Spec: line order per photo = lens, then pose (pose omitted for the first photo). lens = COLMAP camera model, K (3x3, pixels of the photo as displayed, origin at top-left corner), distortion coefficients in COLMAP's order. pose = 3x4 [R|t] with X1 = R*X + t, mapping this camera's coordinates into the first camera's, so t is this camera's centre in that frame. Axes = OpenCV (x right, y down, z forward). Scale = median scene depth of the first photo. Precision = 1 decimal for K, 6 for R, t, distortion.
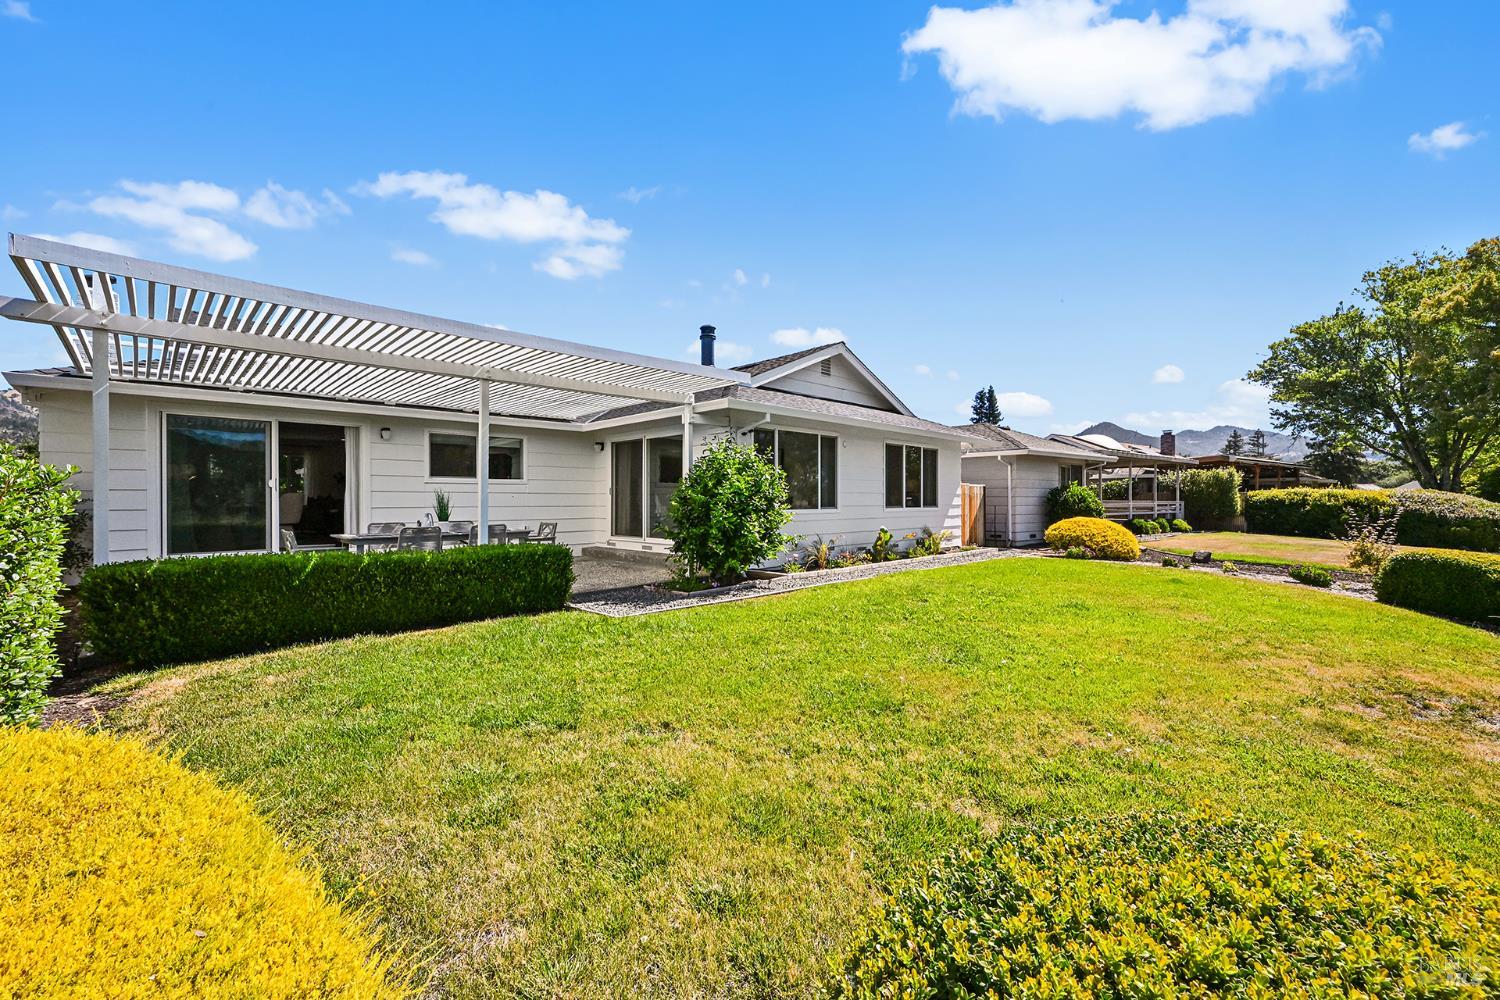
lens RADIAL K [[624.7, 0, 750.0], [0, 624.7, 500.0], [0, 0, 1]] dist [0.007153, -0.000049]
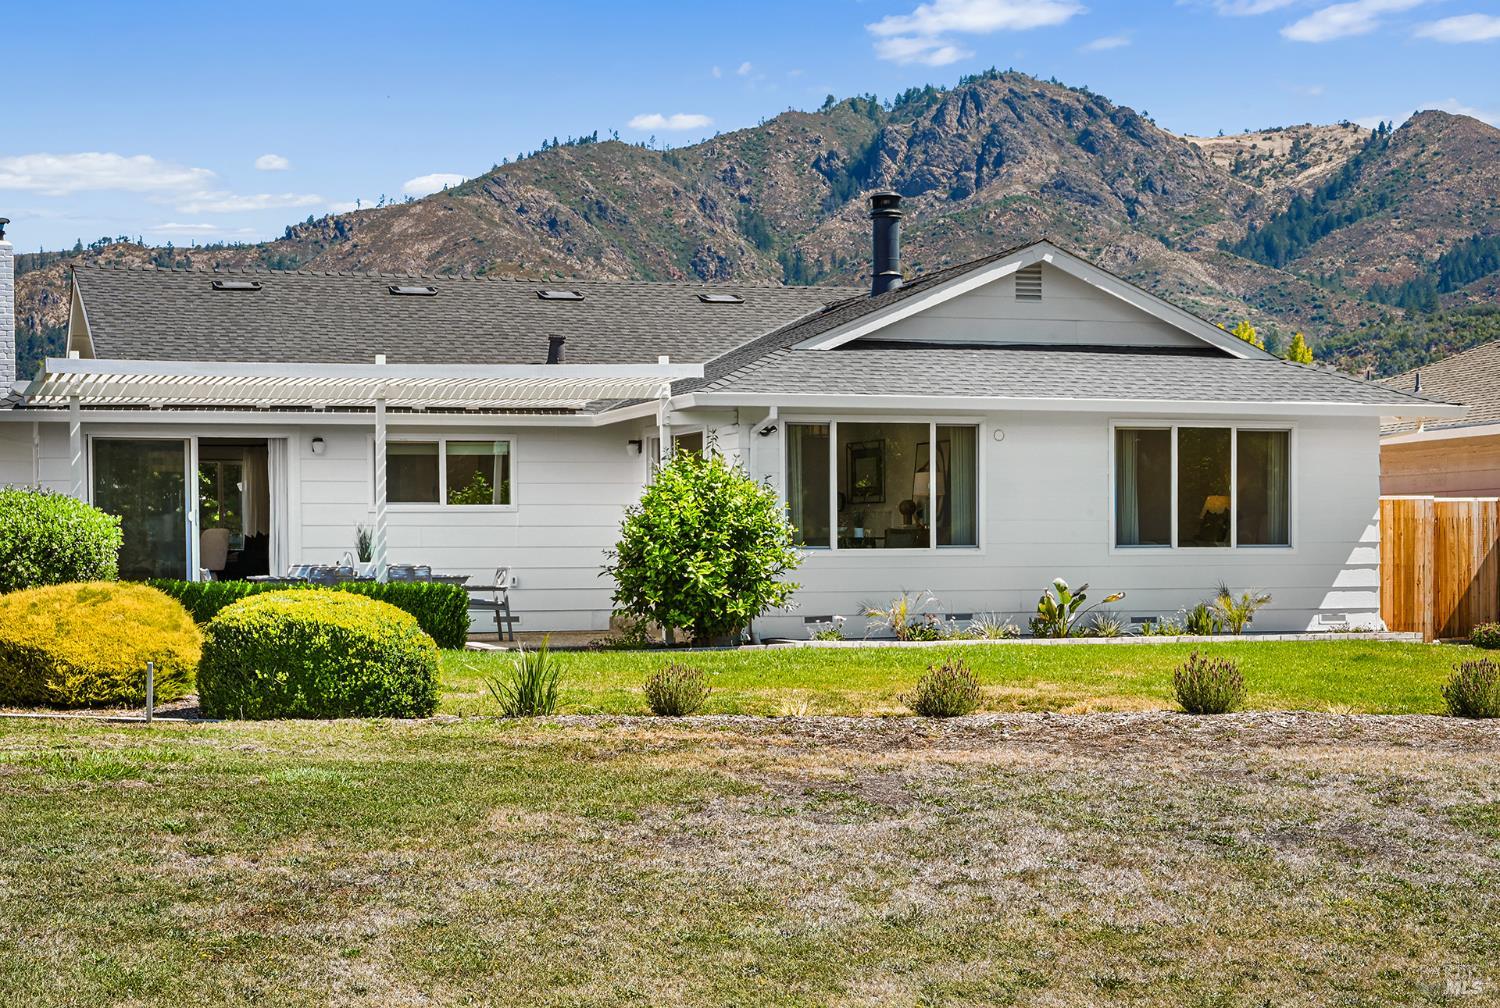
lens RADIAL K [[2507.1, 0, 750.0], [0, 2507.1, 504.0], [0, 0, 1]] dist [-0.004181, -0.001008]
pose [[0.907601, -0.014848, -0.419572, 0.948397], [0.006342, 0.999745, -0.021660, 0.023589], [0.419787, 0.016998, 0.907463, -1.238389]]
